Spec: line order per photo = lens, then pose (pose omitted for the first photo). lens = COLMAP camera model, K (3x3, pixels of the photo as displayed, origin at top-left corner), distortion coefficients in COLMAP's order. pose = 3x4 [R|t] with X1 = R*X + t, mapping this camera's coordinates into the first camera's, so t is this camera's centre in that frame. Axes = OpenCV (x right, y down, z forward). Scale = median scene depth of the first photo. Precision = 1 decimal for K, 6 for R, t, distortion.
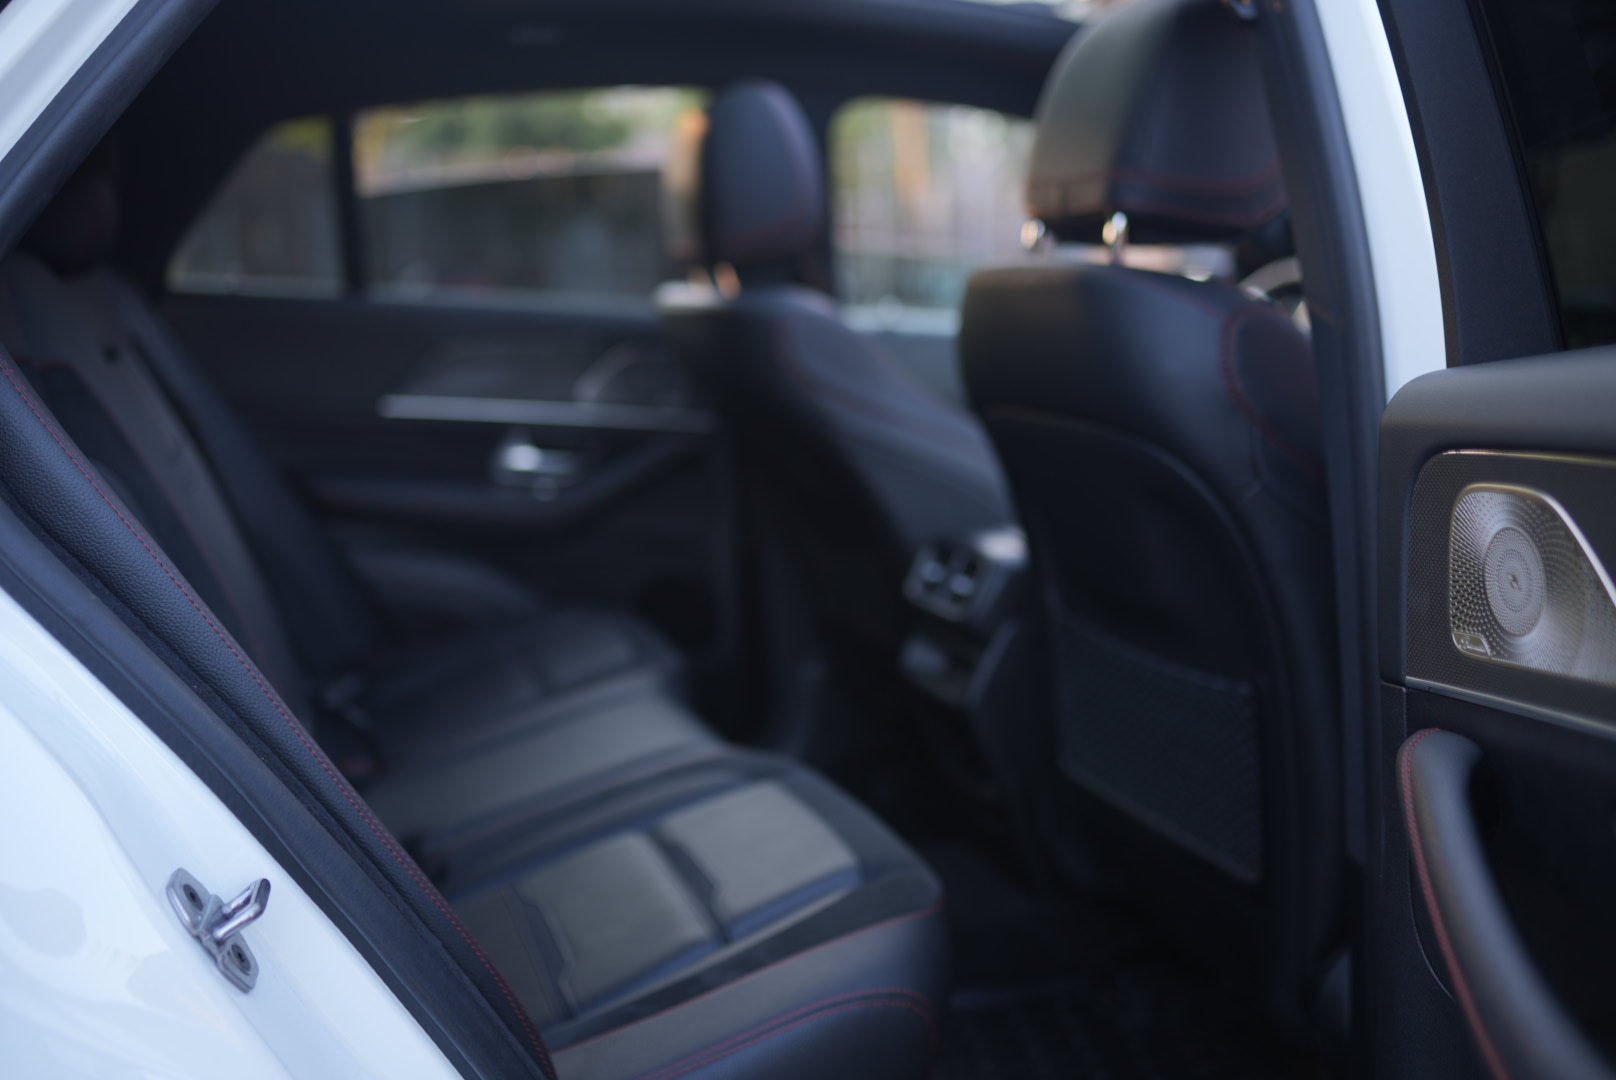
lens RADIAL K [[1557.0, 0, 808.0], [0, 1557.0, 540.0], [0, 0, 1]] dist [-0.058262, 0.086510]
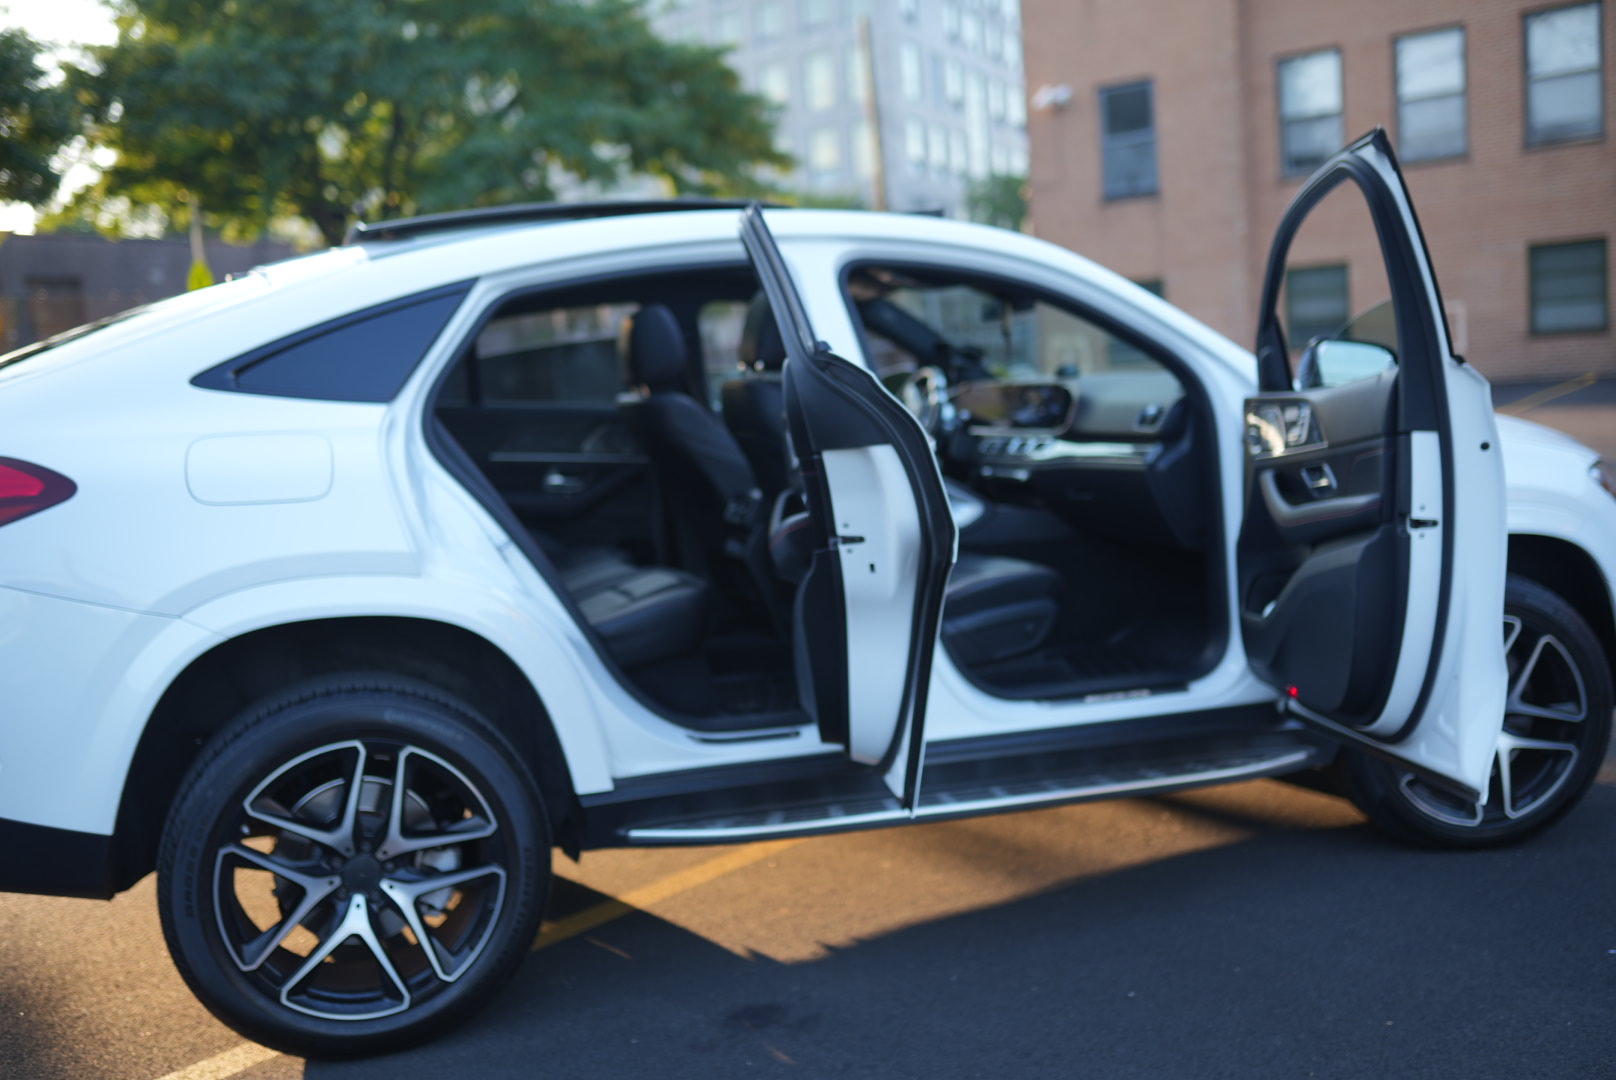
lens RADIAL K [[1557.0, 0, 808.0], [0, 1557.0, 540.0], [0, 0, 1]] dist [-0.058262, 0.086510]
pose [[0.998692, -0.051045, -0.002794, 0.182325], [0.050748, 0.996515, -0.066198, 0.215670], [0.006163, 0.065970, 0.997803, -1.265097]]
